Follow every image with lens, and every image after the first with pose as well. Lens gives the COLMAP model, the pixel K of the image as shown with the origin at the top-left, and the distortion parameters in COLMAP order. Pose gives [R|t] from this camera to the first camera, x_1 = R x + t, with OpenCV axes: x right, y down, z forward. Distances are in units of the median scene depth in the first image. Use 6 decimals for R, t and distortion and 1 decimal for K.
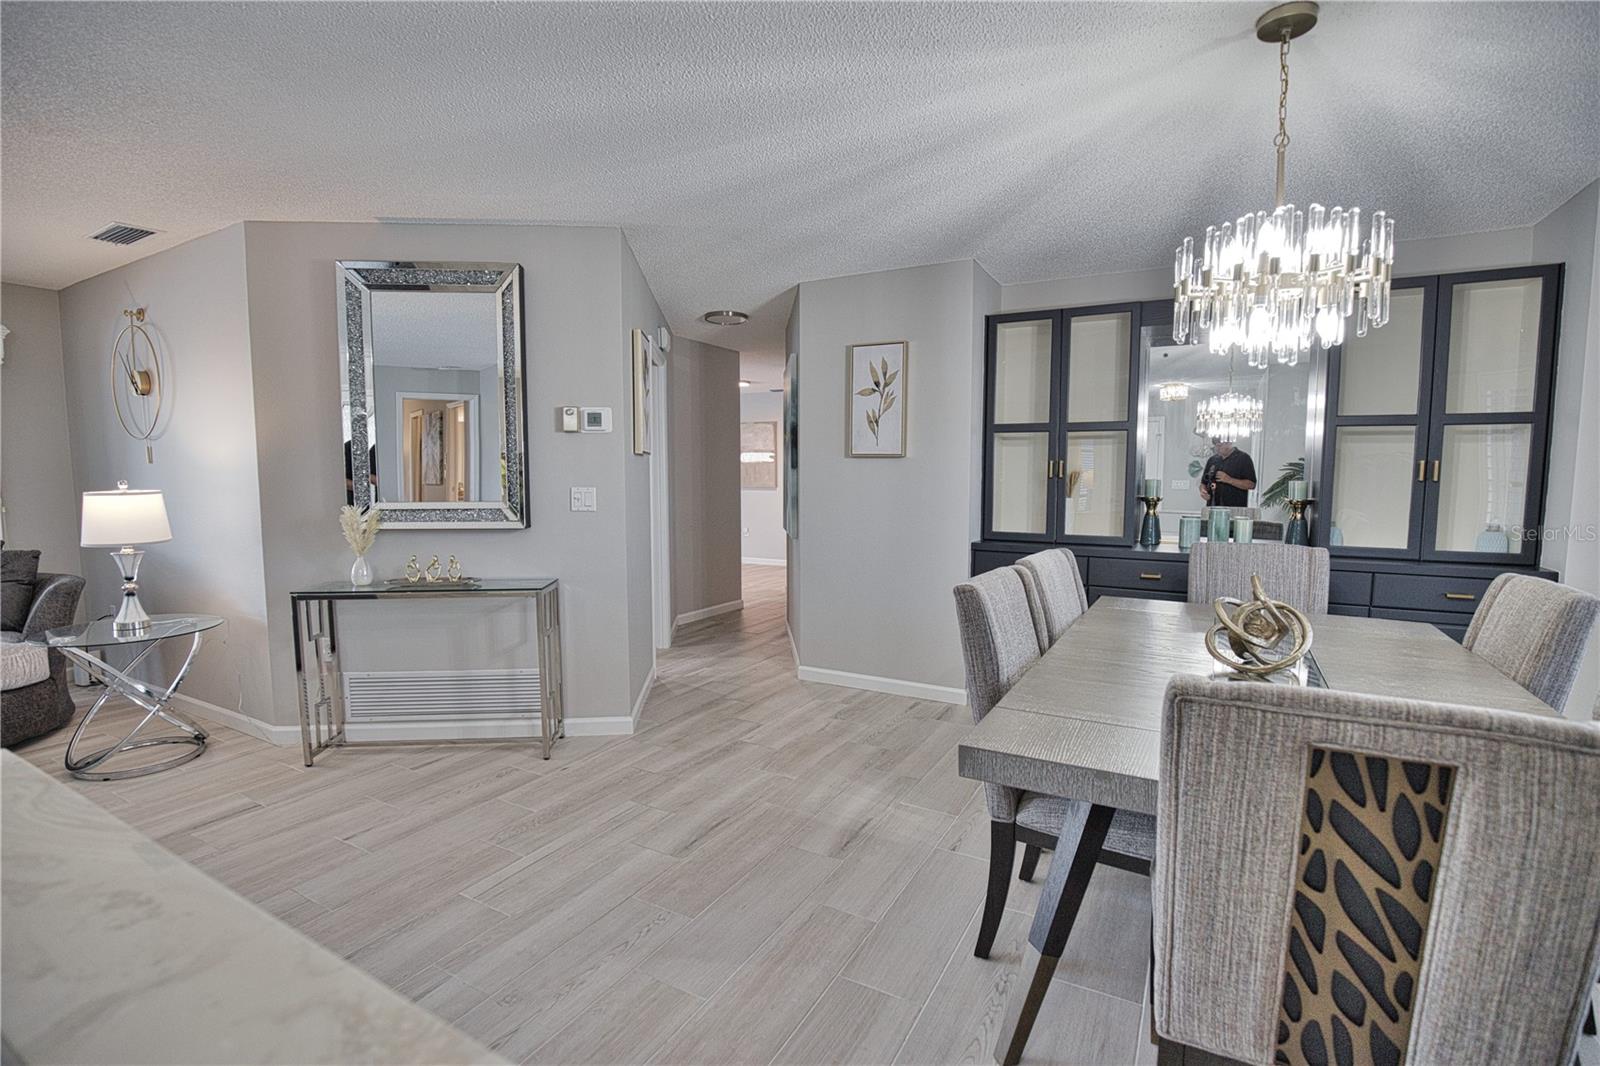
lens RADIAL K [[729.8, 0, 822.5], [0, 729.8, 543.2], [0, 0, 1]] dist [-0.035523, 0.006730]
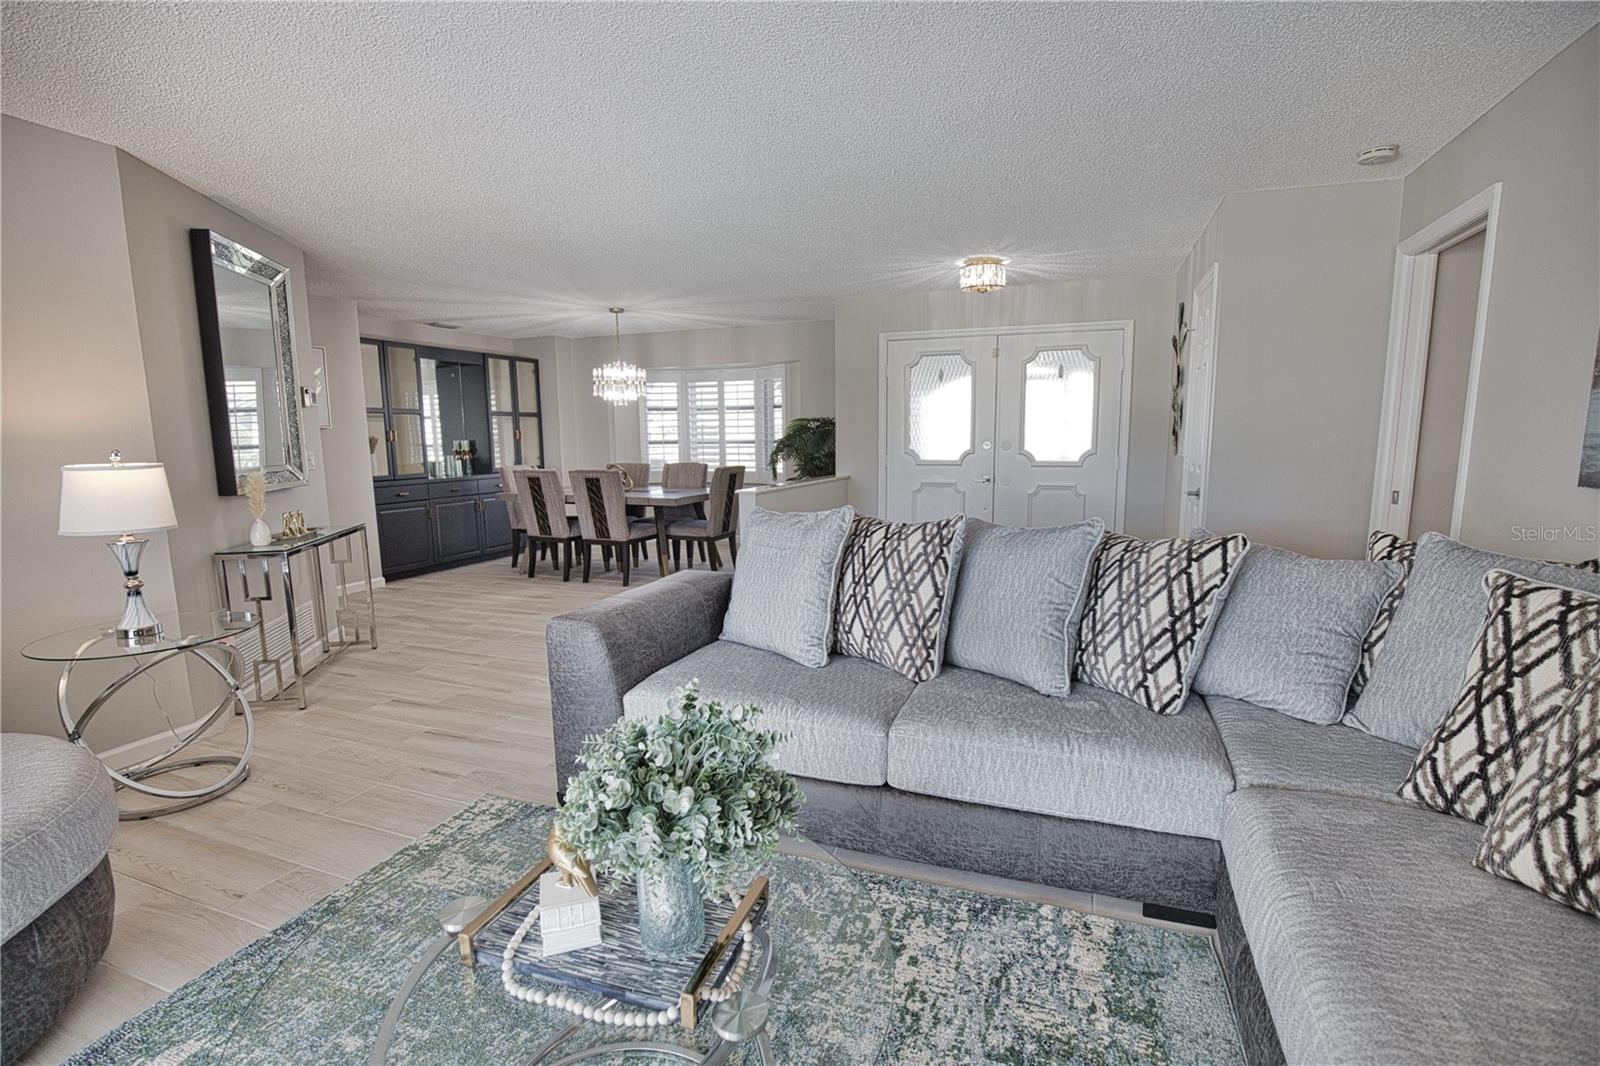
lens RADIAL K [[729.8, 0, 806.5], [0, 729.8, 538.4], [0, 0, 1]] dist [-0.035523, 0.006730]
pose [[-0.137606, -0.138618, 0.980739, -1.736813], [0.096675, 0.983552, 0.152579, -0.035915], [-0.985758, 0.115808, -0.121941, 0.322080]]
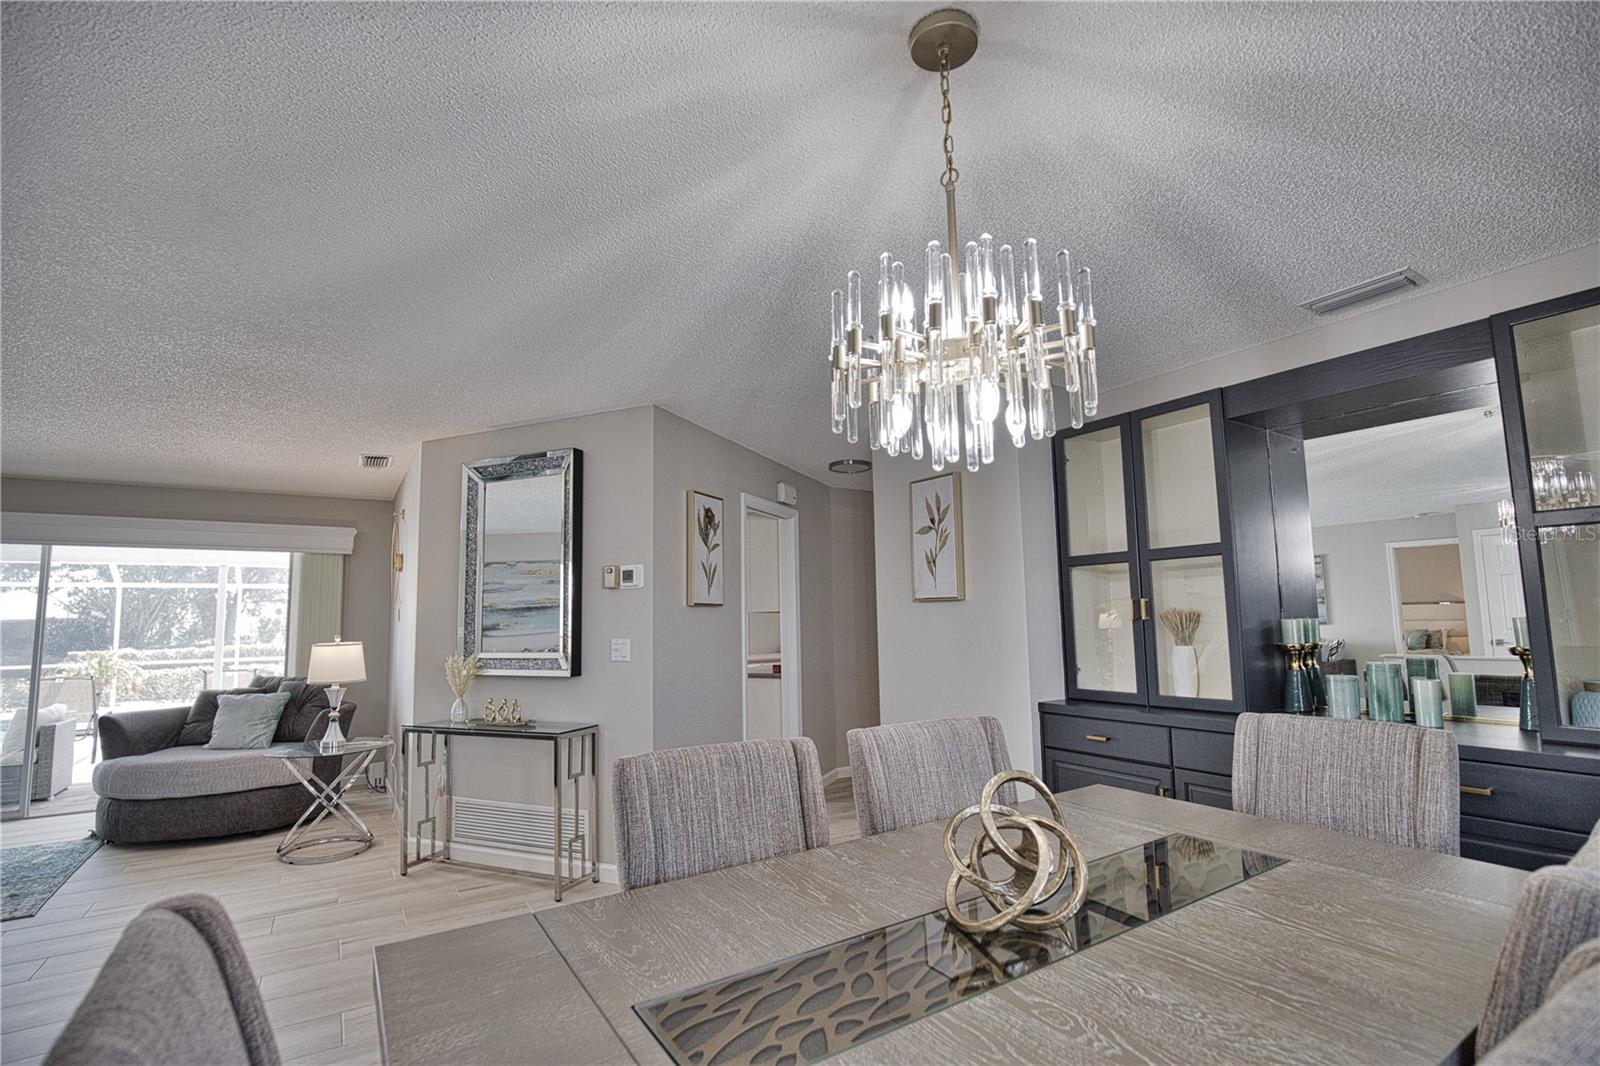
lens RADIAL K [[729.8, 0, 808.5], [0, 729.8, 538.1], [0, 0, 1]] dist [-0.035523, 0.006730]
pose [[0.884251, -0.069725, -0.461777, 0.435008], [-0.019978, 0.982239, -0.186565, -0.028832], [0.466584, 0.174196, 0.867153, 0.169034]]
